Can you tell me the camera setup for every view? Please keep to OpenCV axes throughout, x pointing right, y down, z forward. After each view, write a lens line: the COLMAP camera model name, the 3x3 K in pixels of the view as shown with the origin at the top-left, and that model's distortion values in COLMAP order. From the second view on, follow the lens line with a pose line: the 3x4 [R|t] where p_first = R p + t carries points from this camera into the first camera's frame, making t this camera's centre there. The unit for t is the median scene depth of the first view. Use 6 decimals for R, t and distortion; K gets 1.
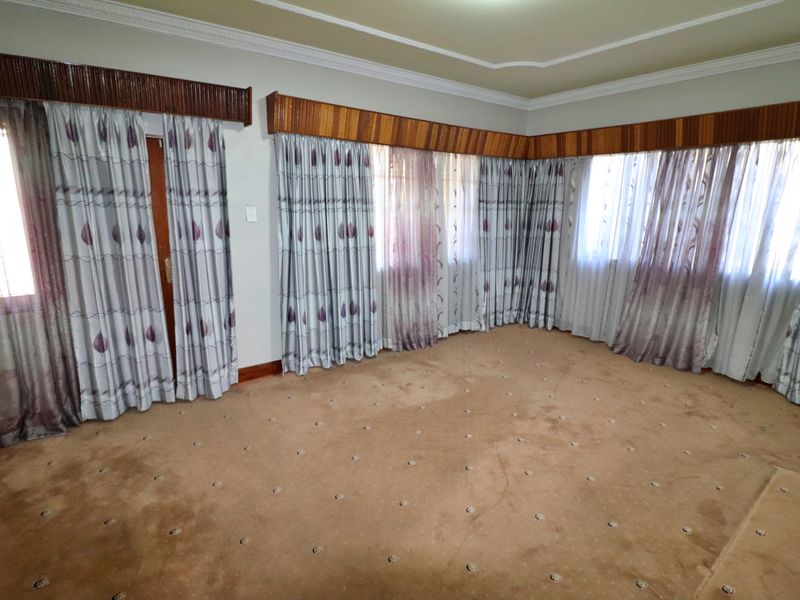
lens RADIAL K [[415.6, 0, 400.9], [0, 415.6, 302.2], [0, 0, 1]] dist [0.001083, -0.000736]
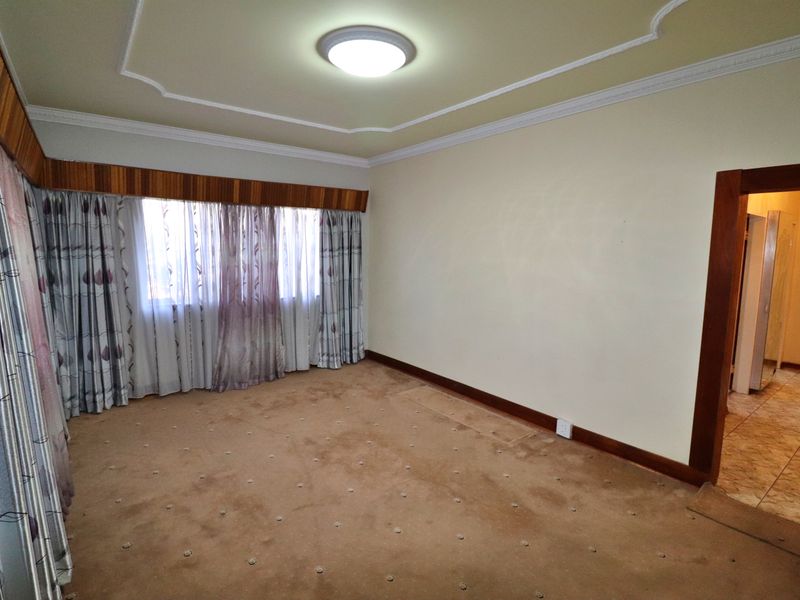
lens RADIAL K [[415.6, 0, 401.4], [0, 415.6, 297.6], [0, 0, 1]] dist [0.001083, -0.000736]
pose [[-0.005736, -0.128420, 0.991703, -0.507423], [0.225027, 0.966118, 0.126409, -0.140749], [-0.974336, 0.223885, 0.023357, 0.523166]]
